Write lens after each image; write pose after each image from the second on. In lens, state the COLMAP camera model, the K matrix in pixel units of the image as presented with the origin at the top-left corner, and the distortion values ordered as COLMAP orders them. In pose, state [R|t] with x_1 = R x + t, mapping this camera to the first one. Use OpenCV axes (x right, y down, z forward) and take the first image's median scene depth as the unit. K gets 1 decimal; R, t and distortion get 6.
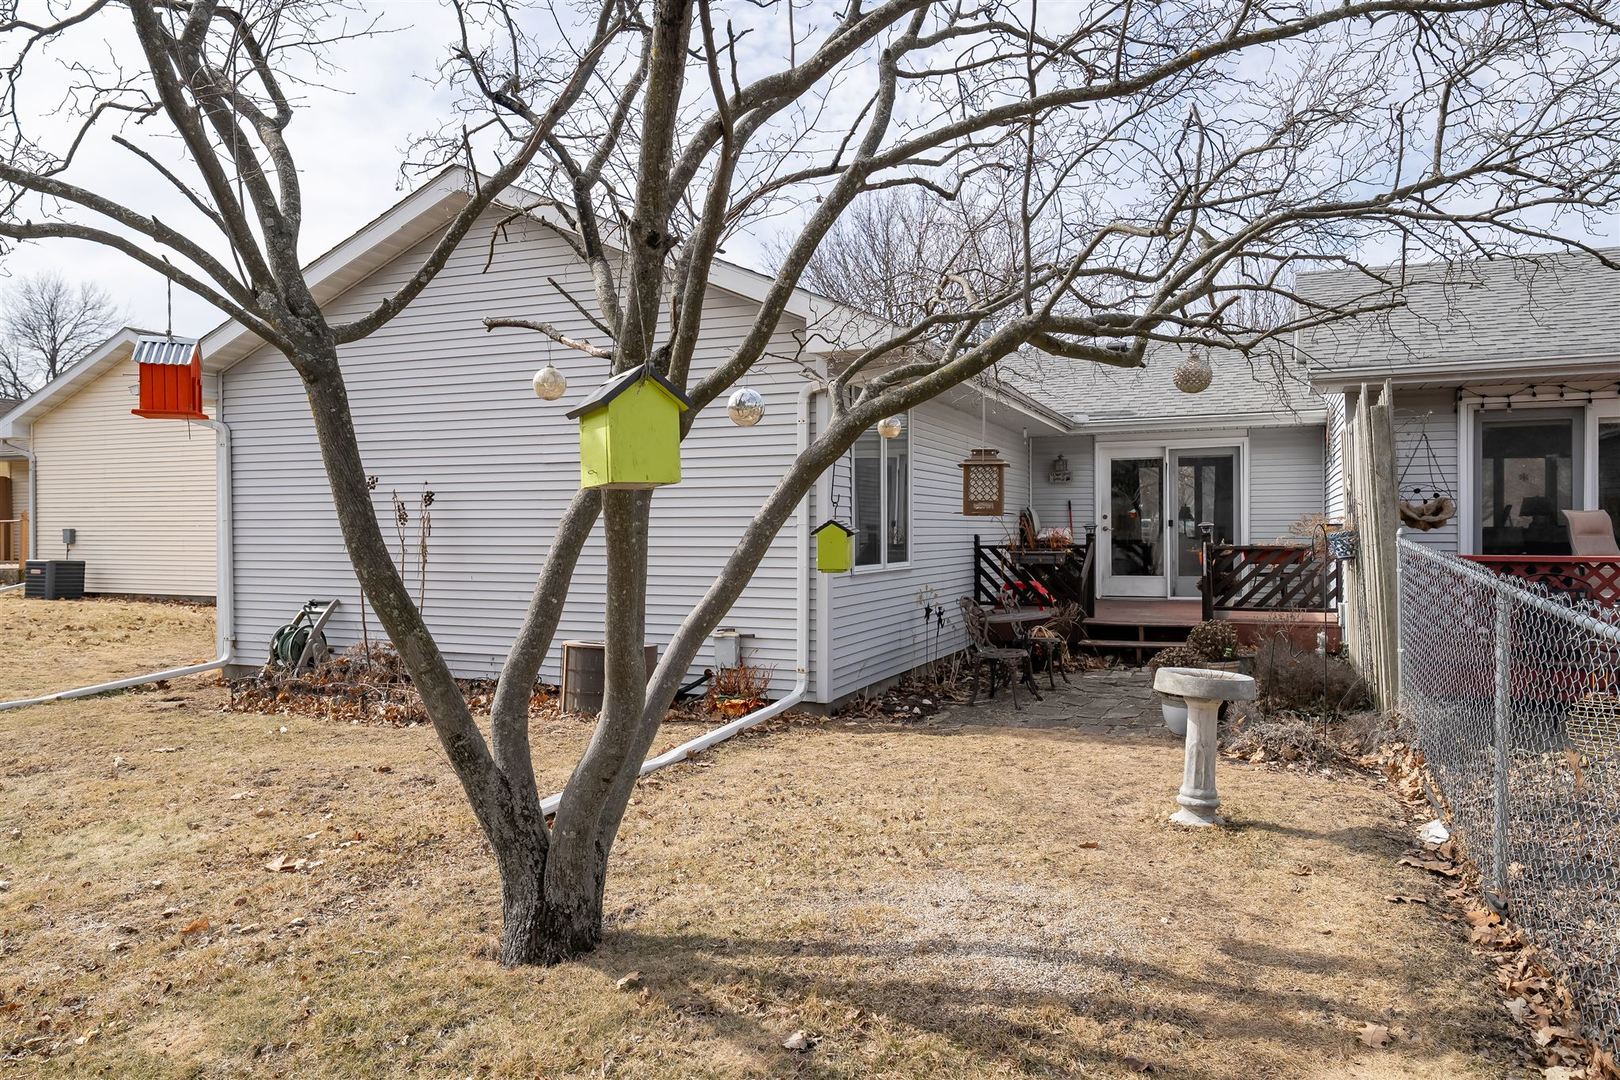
lens RADIAL K [[1093.9, 0, 806.8], [0, 1093.9, 533.9], [0, 0, 1]] dist [0.028058, 0.001184]
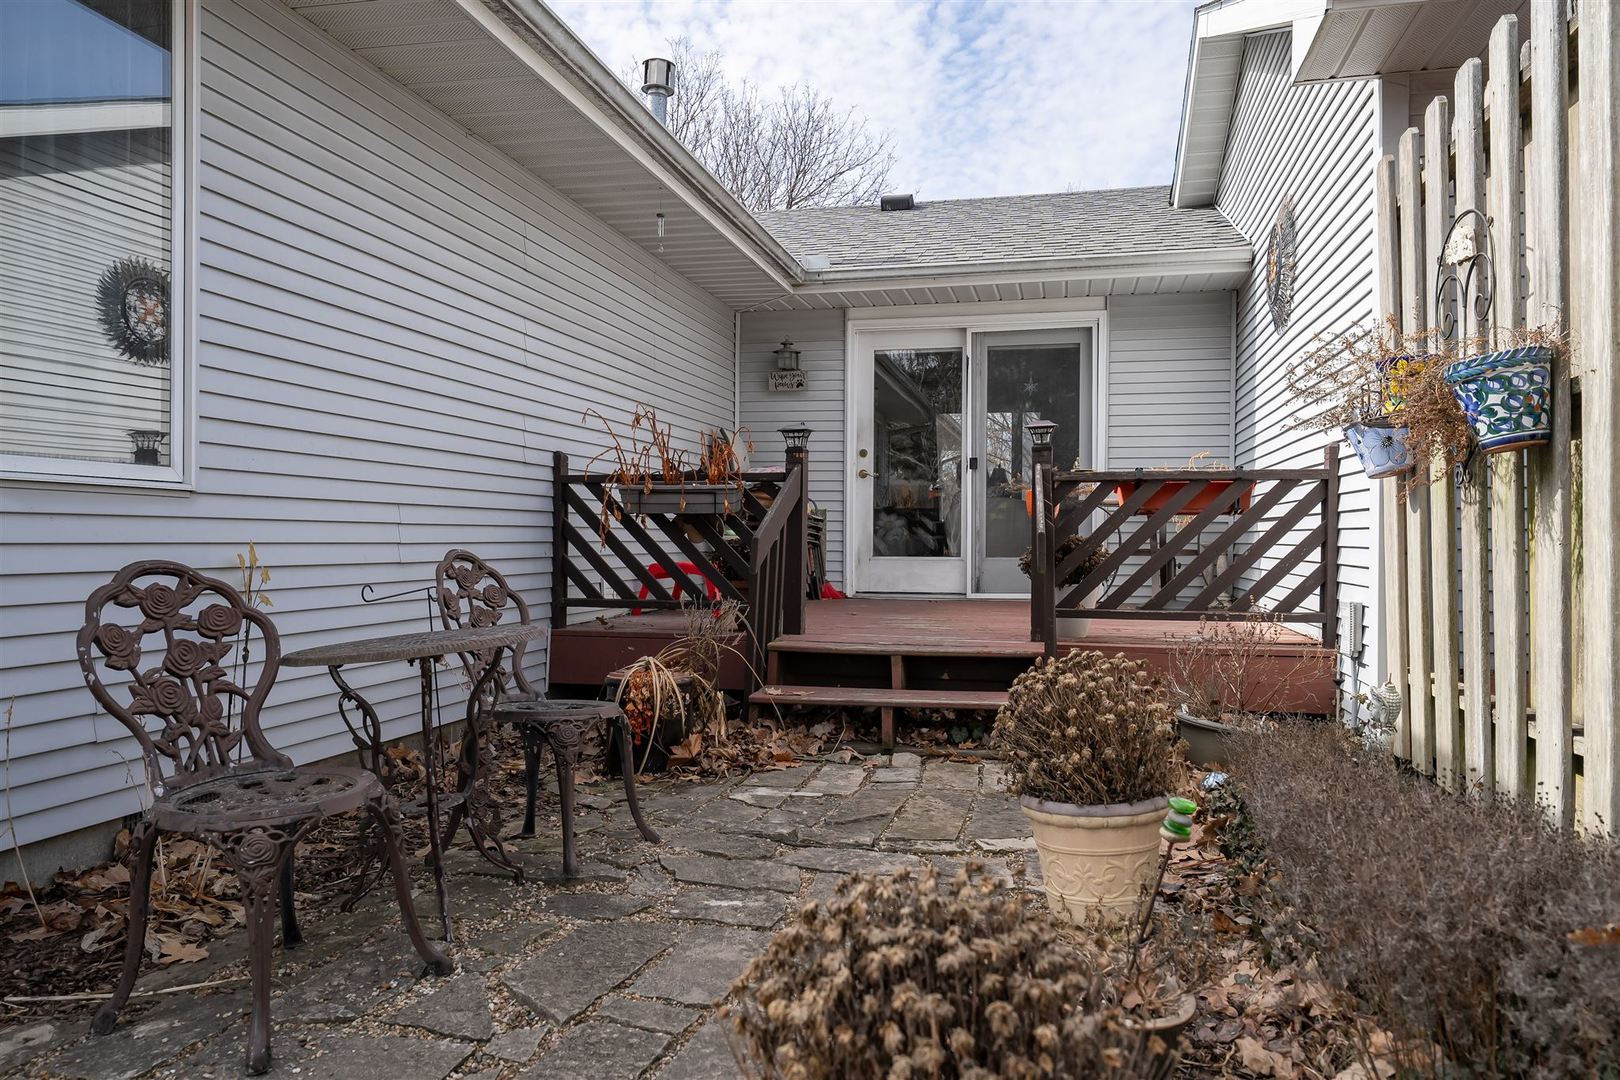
lens RADIAL K [[1093.9, 0, 813.7], [0, 1093.9, 538.7], [0, 0, 1]] dist [0.028058, 0.001184]
pose [[0.986645, 0.010987, 0.162515, 0.185735], [-0.010573, 0.999938, -0.003412, 0.037145], [-0.162542, 0.001648, 0.986700, 0.533232]]
